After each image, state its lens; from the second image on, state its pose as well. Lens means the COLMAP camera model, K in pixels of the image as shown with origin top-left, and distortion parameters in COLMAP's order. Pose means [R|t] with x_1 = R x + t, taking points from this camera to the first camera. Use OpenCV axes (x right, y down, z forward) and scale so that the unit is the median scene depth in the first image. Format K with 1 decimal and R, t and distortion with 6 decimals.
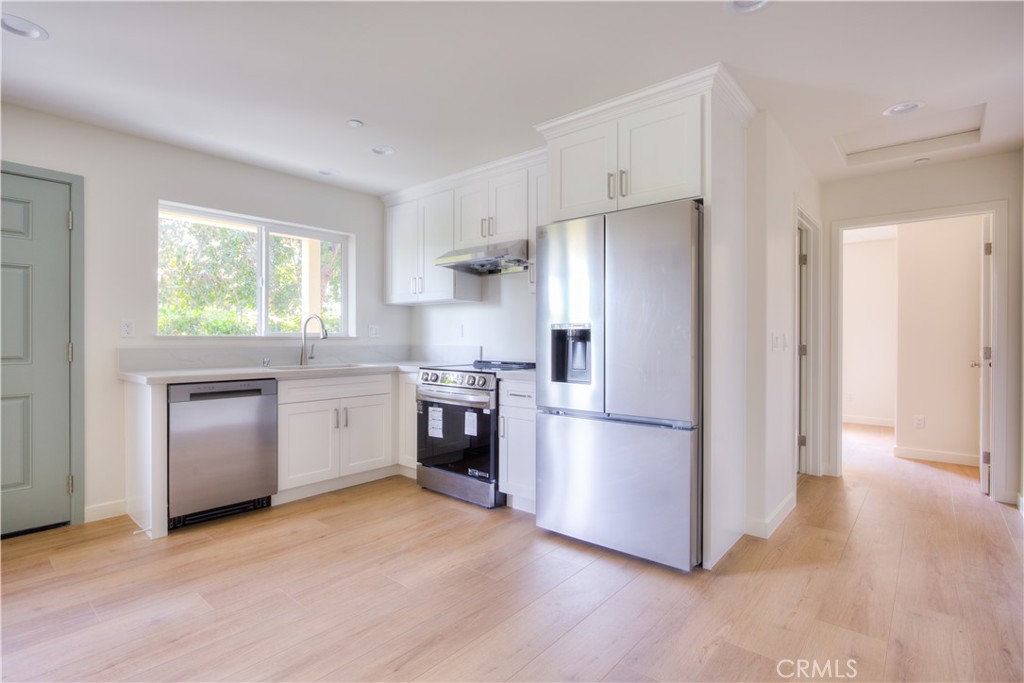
lens RADIAL K [[496.8, 0, 506.5], [0, 496.8, 339.3], [0, 0, 1]] dist [-0.020100, 0.007460]
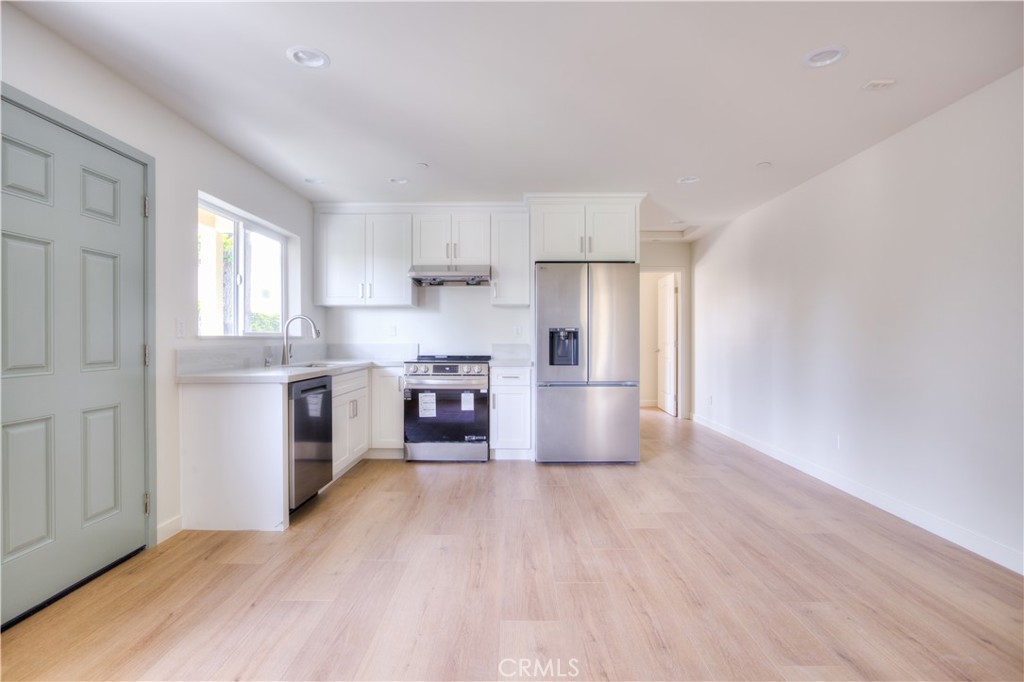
lens RADIAL K [[496.8, 0, 509.1], [0, 496.8, 338.2], [0, 0, 1]] dist [-0.020100, 0.007460]
pose [[0.769204, -0.004897, 0.638984, -0.797848], [0.004458, 0.999987, 0.002298, -0.002142], [-0.638987, 0.001081, 0.769217, -0.087046]]
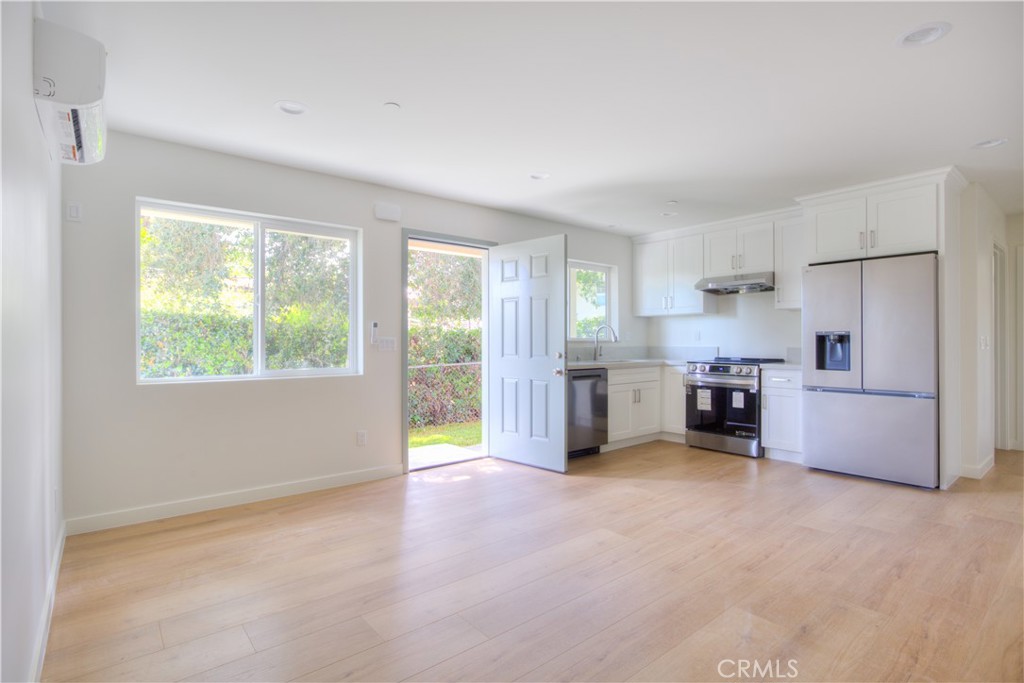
lens RADIAL K [[496.8, 0, 512.9], [0, 496.8, 340.5], [0, 0, 1]] dist [-0.020100, 0.007460]
pose [[0.985231, -0.004839, -0.171164, -0.452513], [0.004141, 0.999982, -0.004436, -0.000324], [0.171182, 0.003662, 0.985233, -0.516620]]
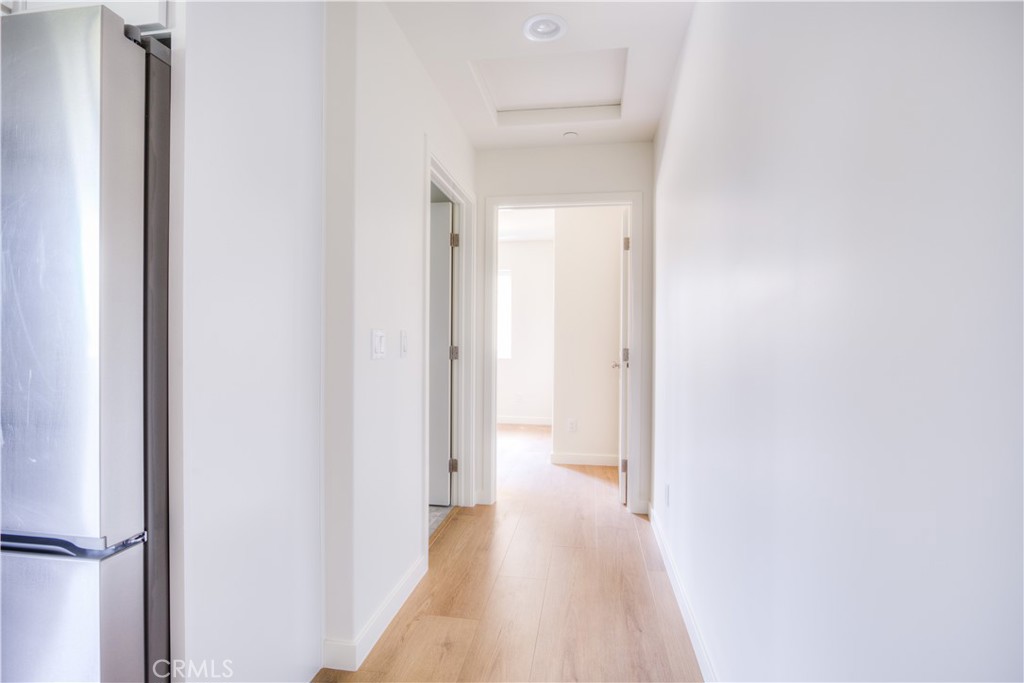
lens RADIAL K [[496.8, 0, 498.2], [0, 496.8, 339.4], [0, 0, 1]] dist [-0.020100, 0.007460]
pose [[0.862416, 0.002174, 0.506195, 0.295923], [-0.003428, 0.999993, 0.001545, -0.001792], [-0.506188, -0.003067, 0.862417, 0.311550]]
